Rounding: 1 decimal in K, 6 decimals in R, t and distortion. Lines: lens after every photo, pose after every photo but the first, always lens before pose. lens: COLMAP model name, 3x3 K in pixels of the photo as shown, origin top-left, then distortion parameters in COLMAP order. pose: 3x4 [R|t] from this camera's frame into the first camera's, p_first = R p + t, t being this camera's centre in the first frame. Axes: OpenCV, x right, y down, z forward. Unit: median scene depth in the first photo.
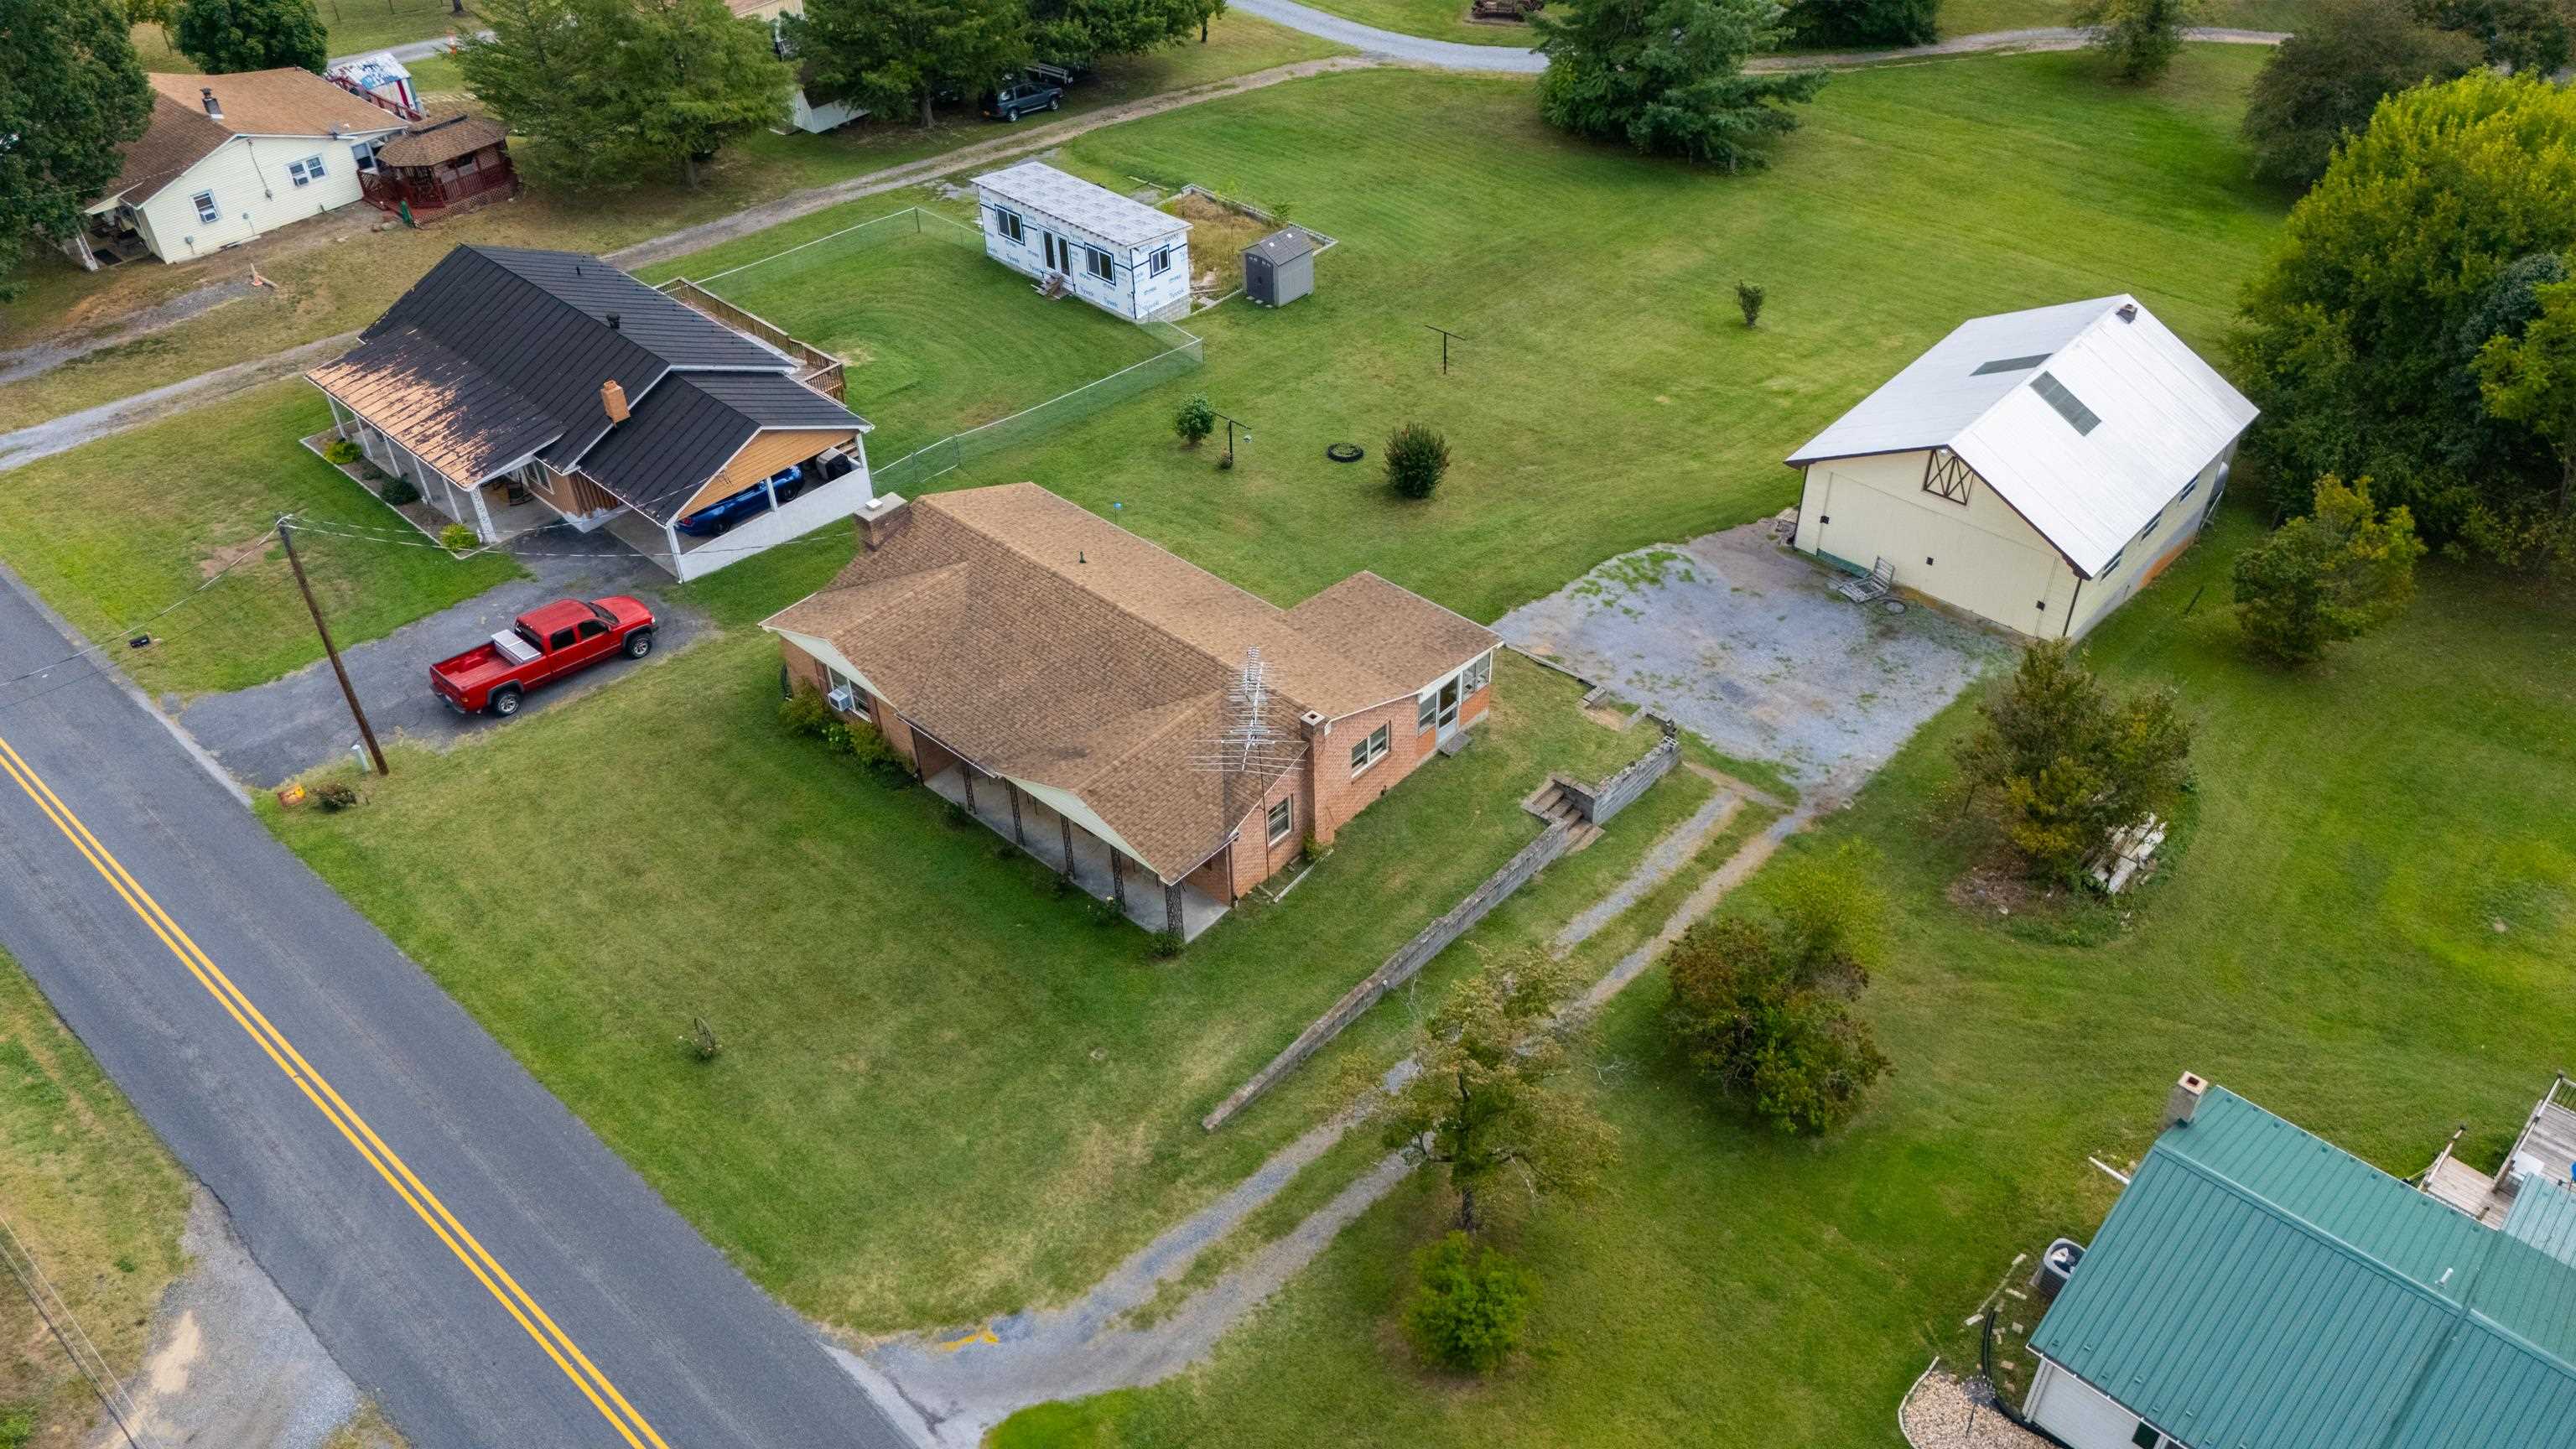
lens RADIAL K [[1907.2, 0, 1288.0], [0, 1907.2, 724.5], [0, 0, 1]] dist [0.070690, -0.069587]
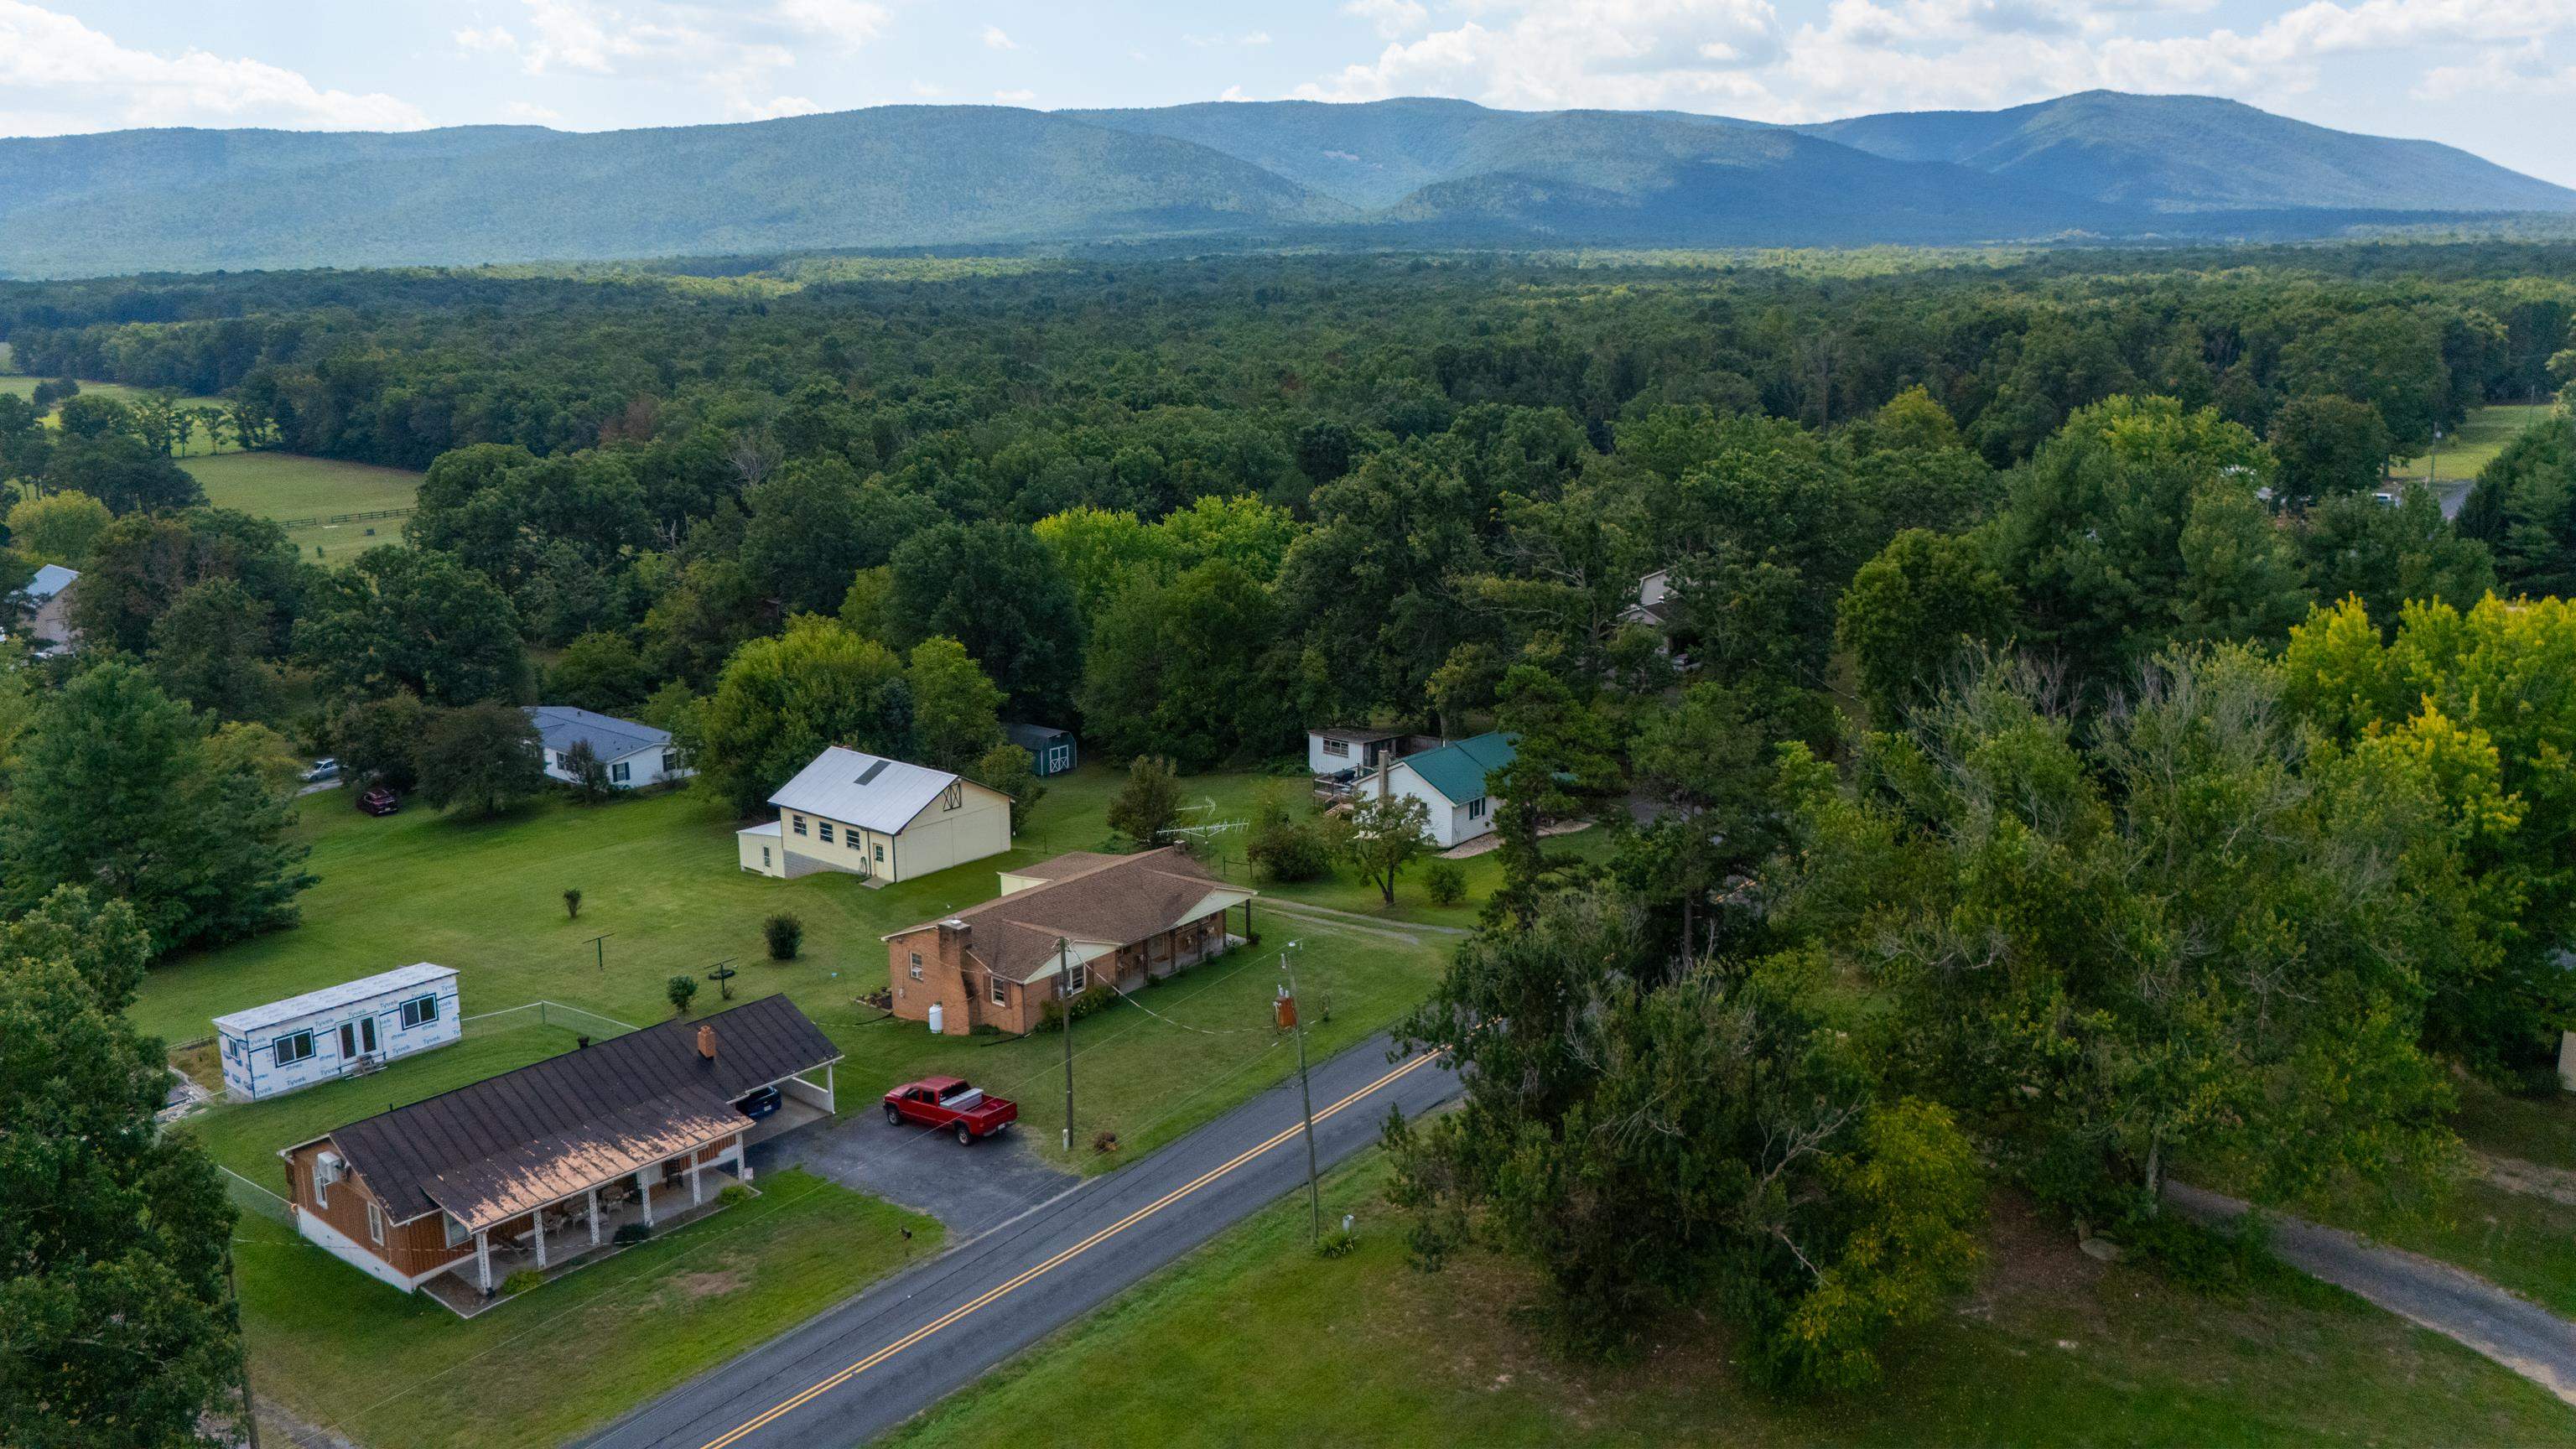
lens RADIAL K [[1888.3, 0, 1385.2], [0, 1888.3, 723.2], [0, 0, 1]] dist [-0.000324, -0.030419]
pose [[-0.092527, -0.198517, 0.975720, -1.484941], [0.630024, 0.747147, 0.211757, -0.294599], [-0.771044, 0.634321, 0.055939, 0.452447]]
